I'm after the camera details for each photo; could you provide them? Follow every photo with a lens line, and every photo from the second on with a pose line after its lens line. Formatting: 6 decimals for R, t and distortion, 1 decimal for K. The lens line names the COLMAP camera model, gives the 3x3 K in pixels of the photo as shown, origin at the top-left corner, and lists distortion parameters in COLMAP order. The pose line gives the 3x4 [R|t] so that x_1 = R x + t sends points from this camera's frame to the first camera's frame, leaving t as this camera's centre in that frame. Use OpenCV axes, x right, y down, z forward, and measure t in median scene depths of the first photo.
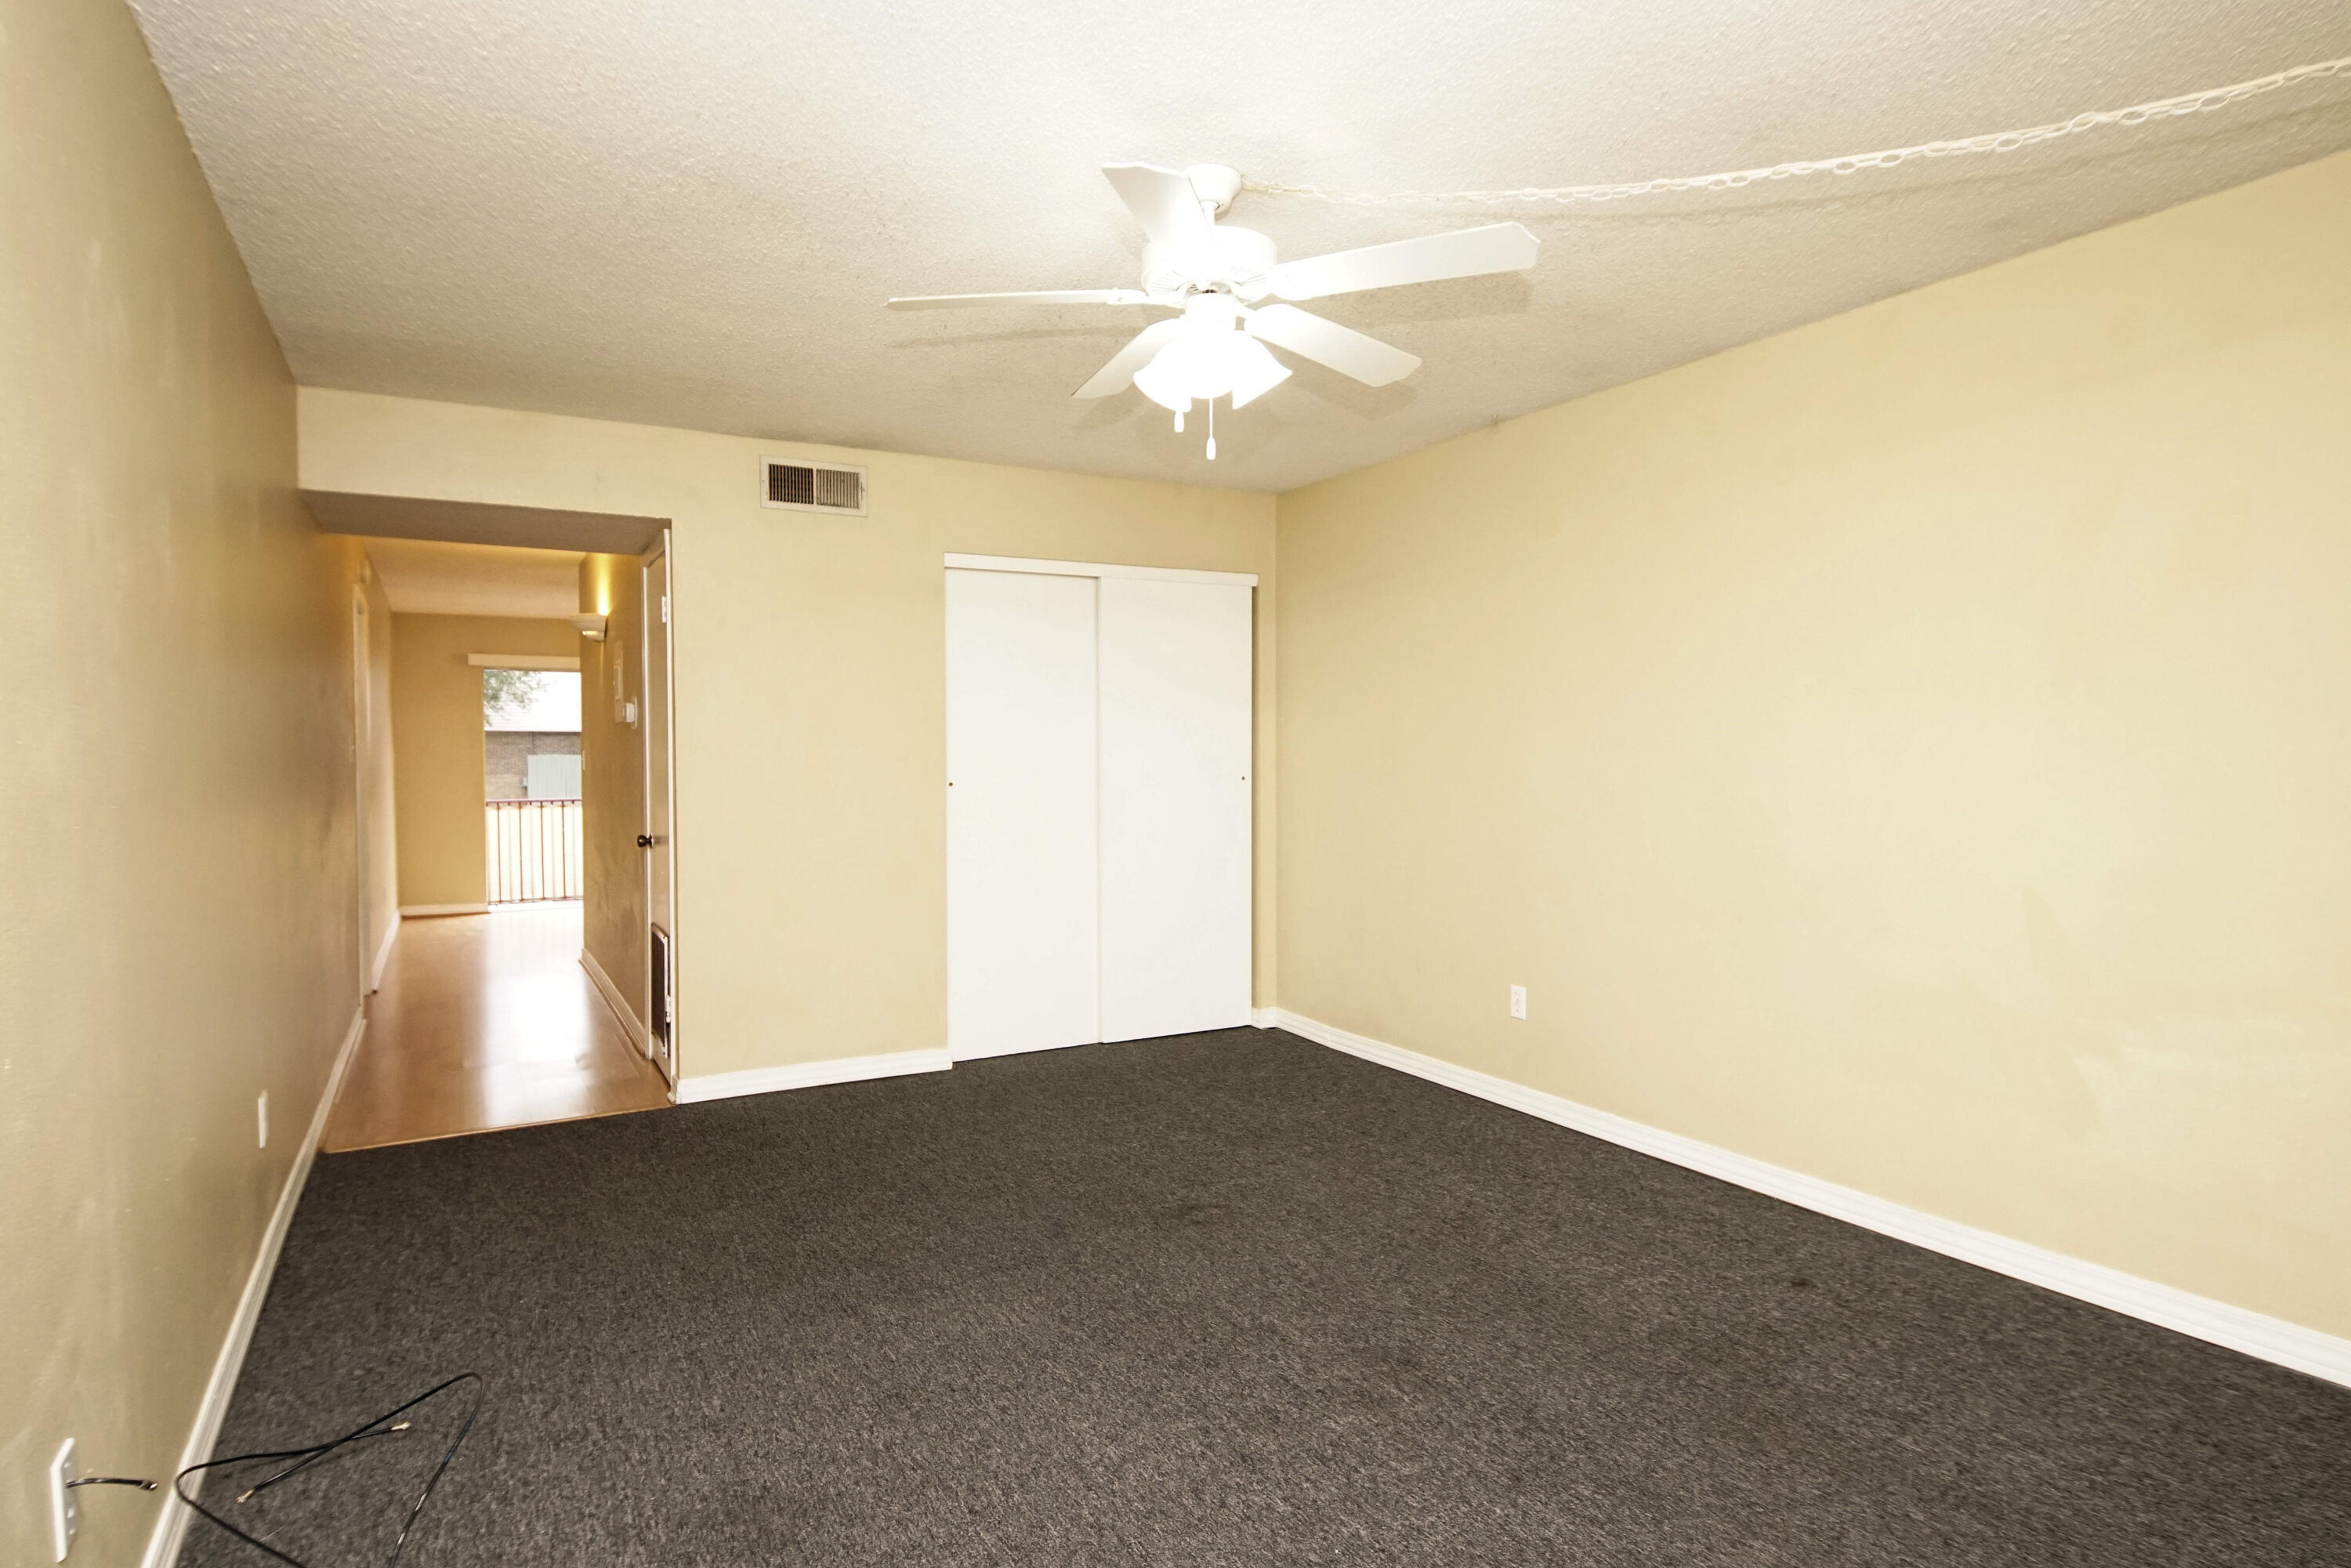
lens RADIAL K [[1255.9, 0, 1148.9], [0, 1255.9, 777.4], [0, 0, 1]] dist [0.036764, -0.035901]
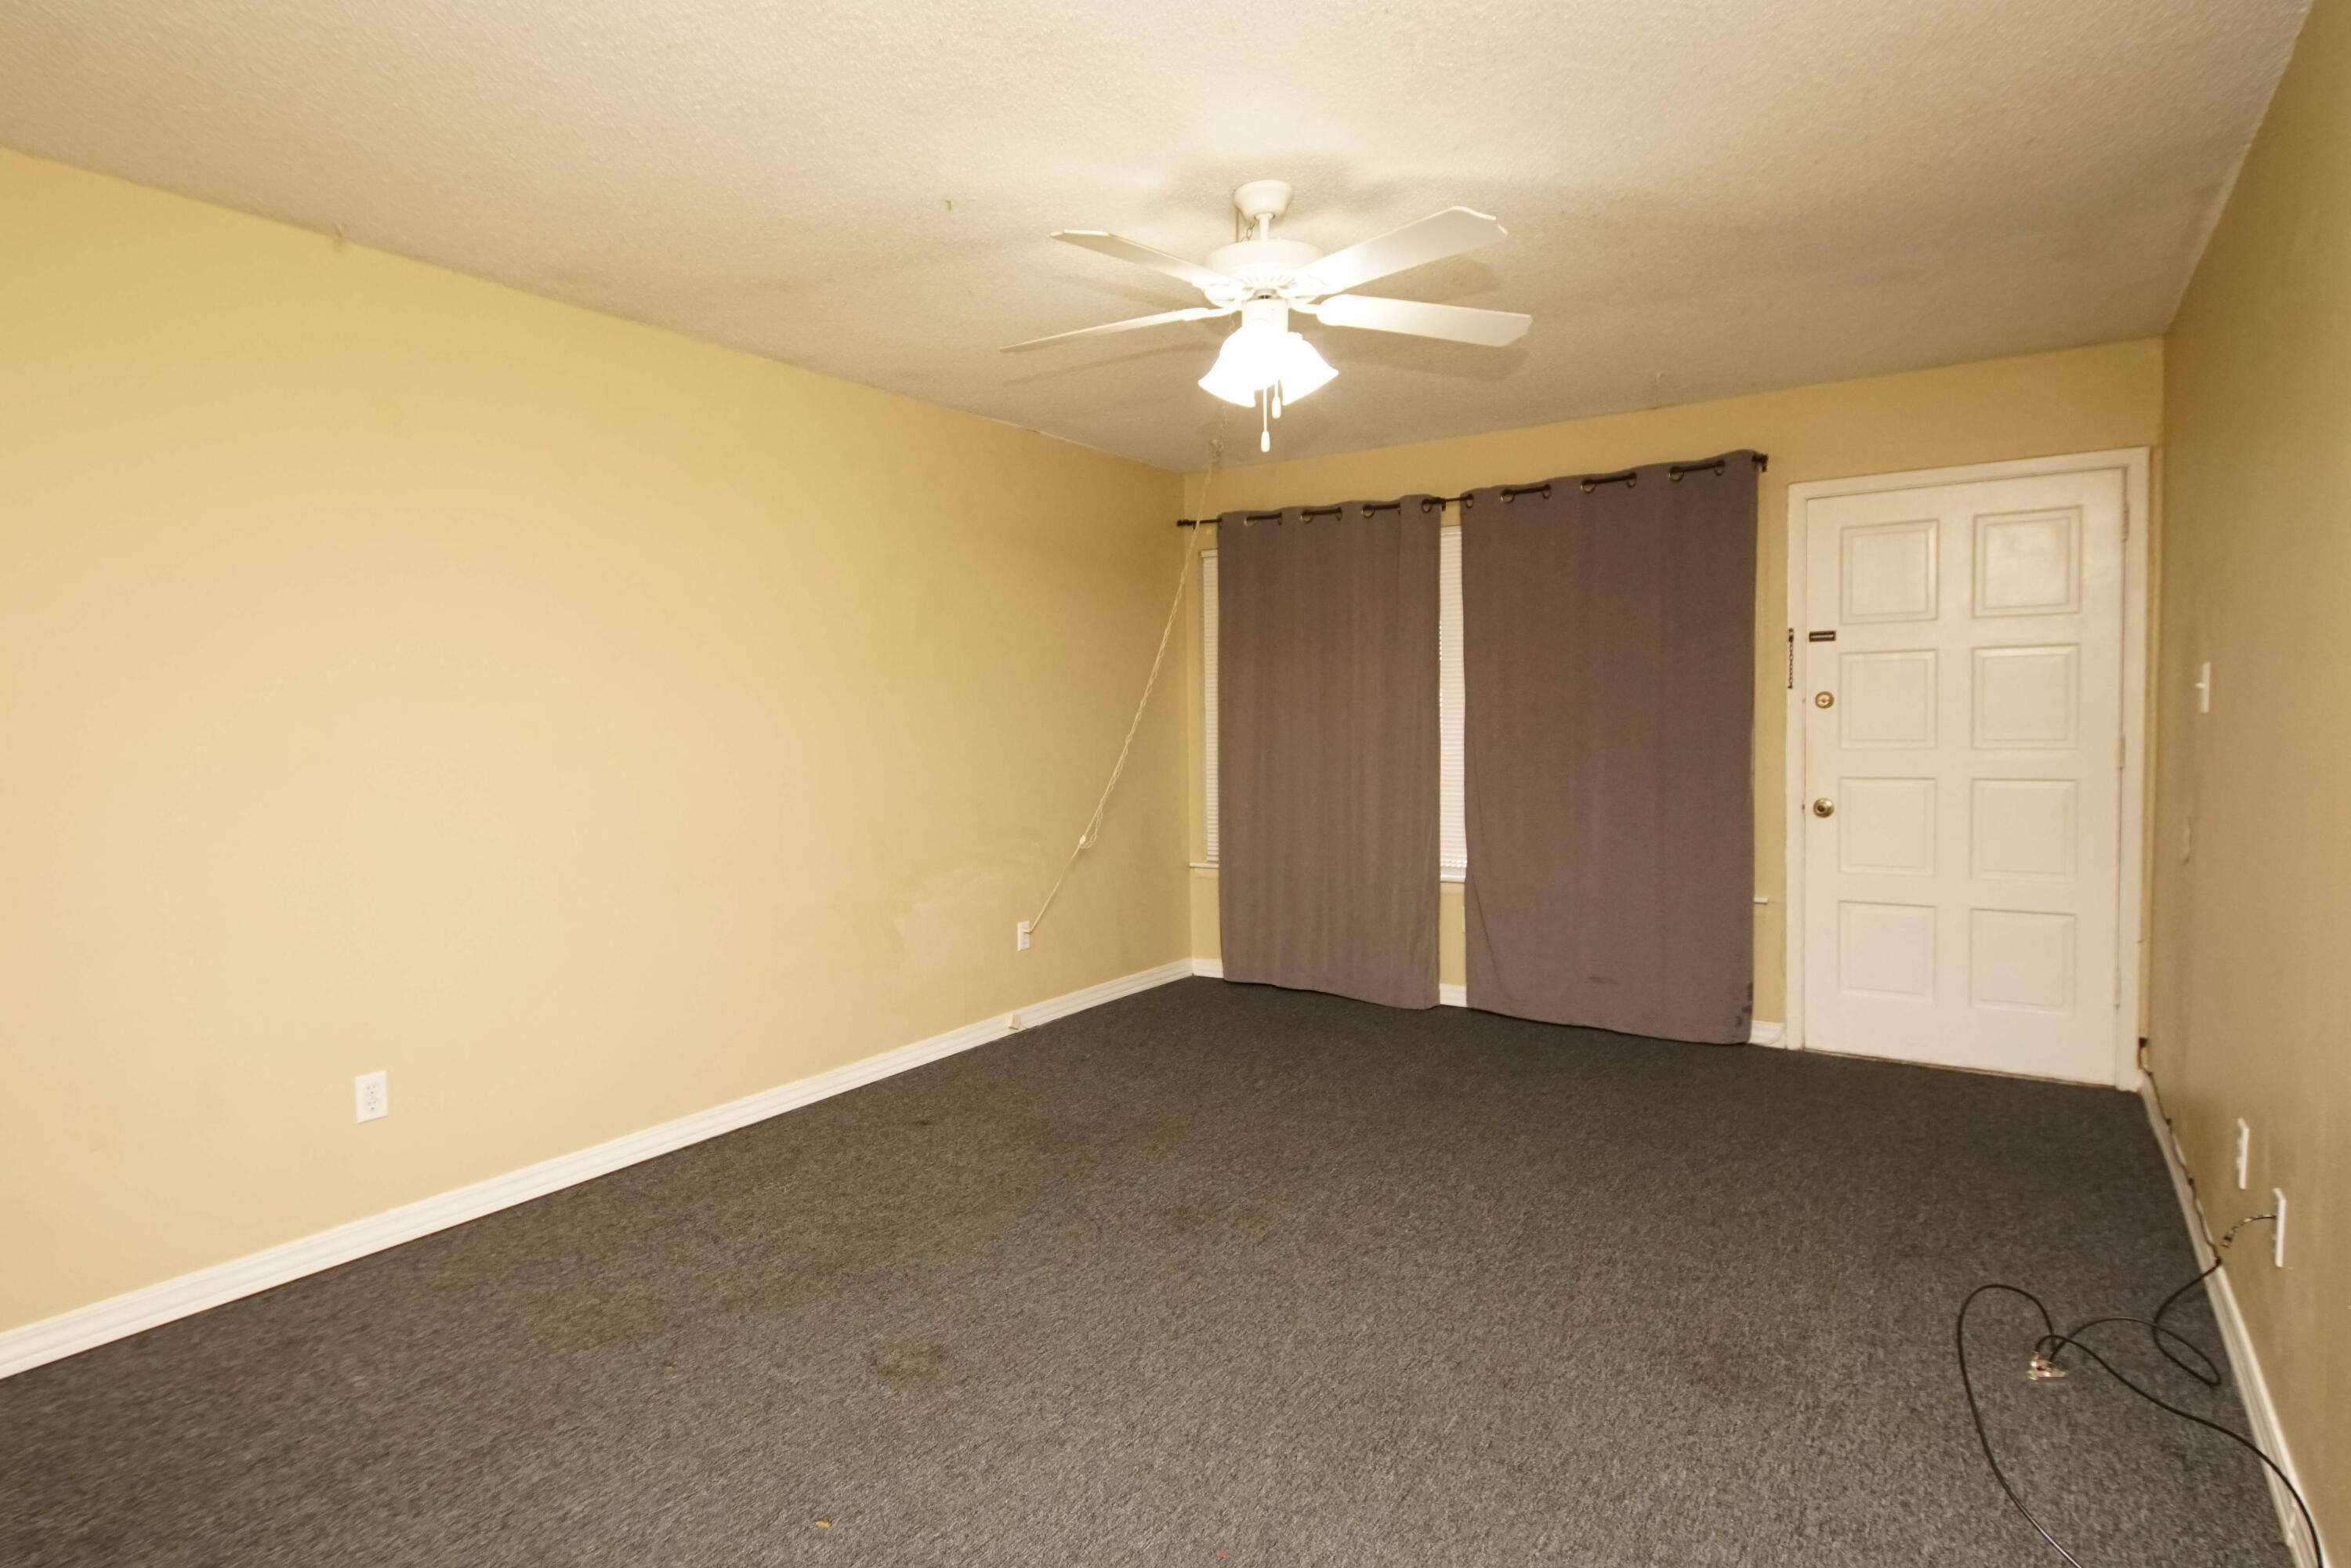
lens RADIAL K [[1255.9, 0, 1148.9], [0, 1255.9, 777.4], [0, 0, 1]] dist [0.036764, -0.035901]
pose [[-0.459679, -0.033848, 0.887440, -0.790979], [0.034954, 0.997810, 0.056163, -0.031484], [-0.887397, 0.056836, -0.457489, 1.433430]]
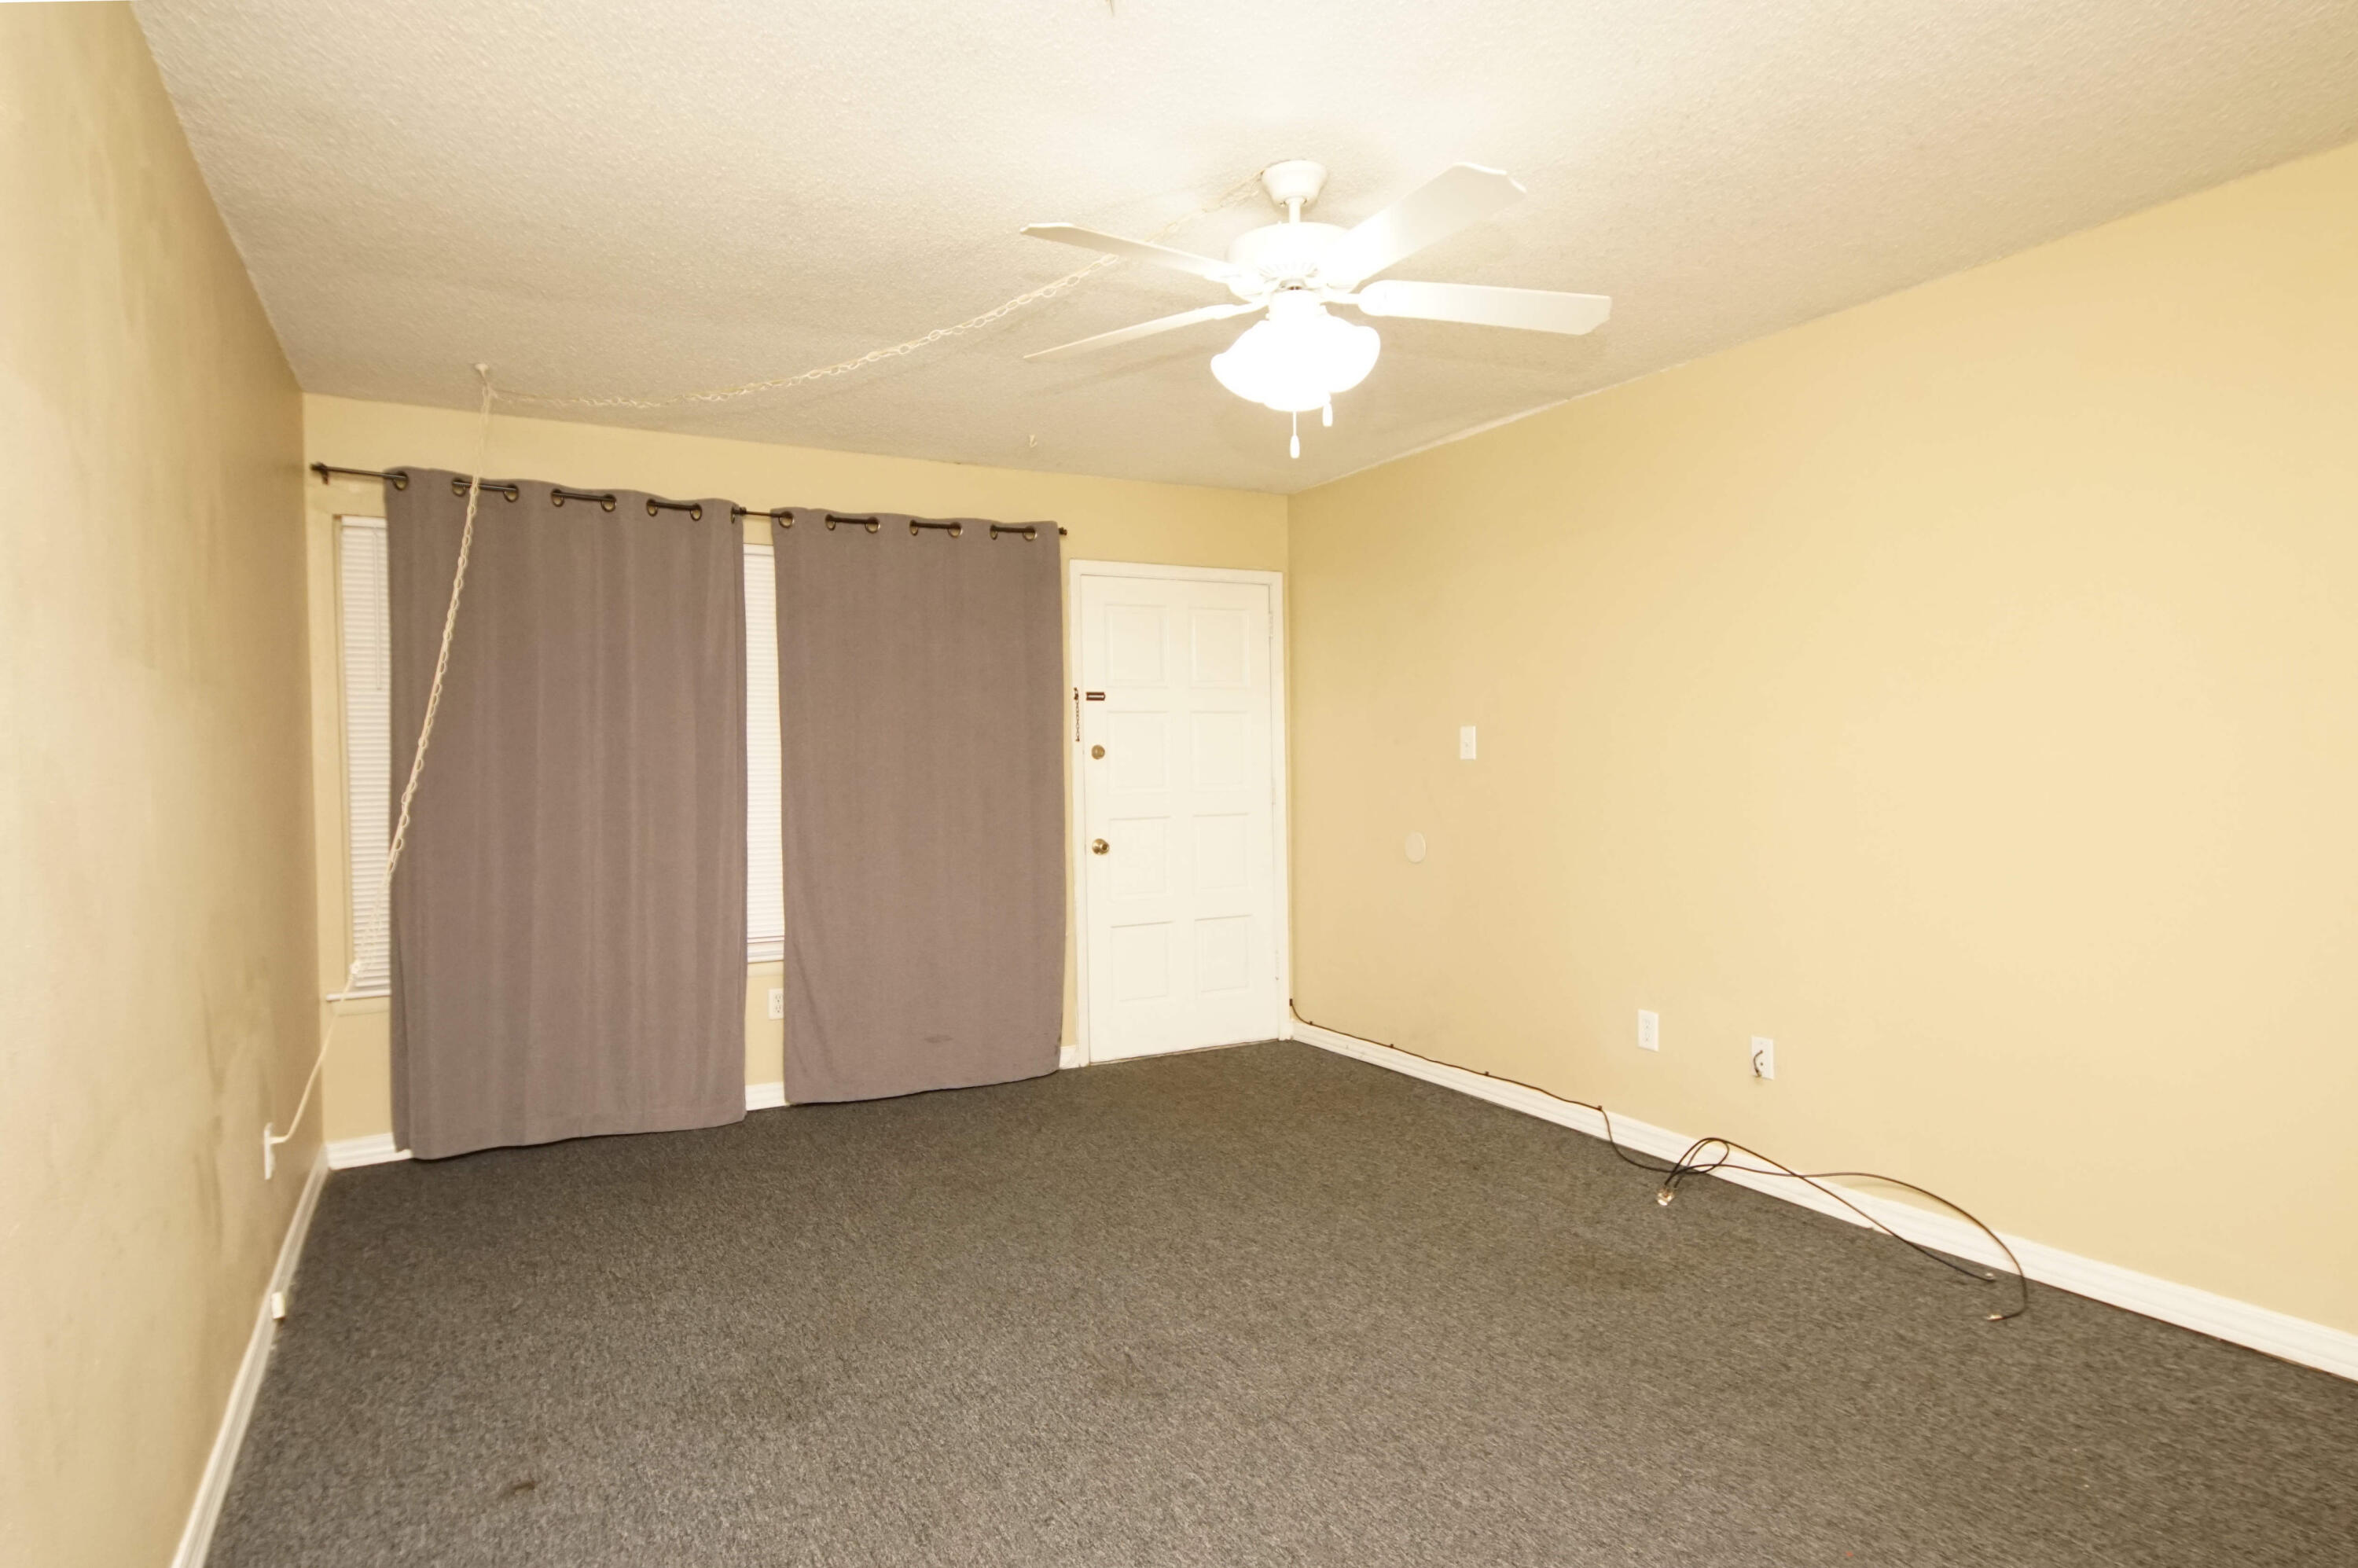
lens RADIAL K [[1300.1, 0, 1168.3], [0, 1300.1, 787.9], [0, 0, 1]] dist [0.020510, -0.001023]
pose [[-0.999786, 0.016407, 0.012633, 0.125399], [0.016937, 0.998926, 0.043126, -0.036815], [-0.011912, 0.043331, -0.998990, 1.814439]]
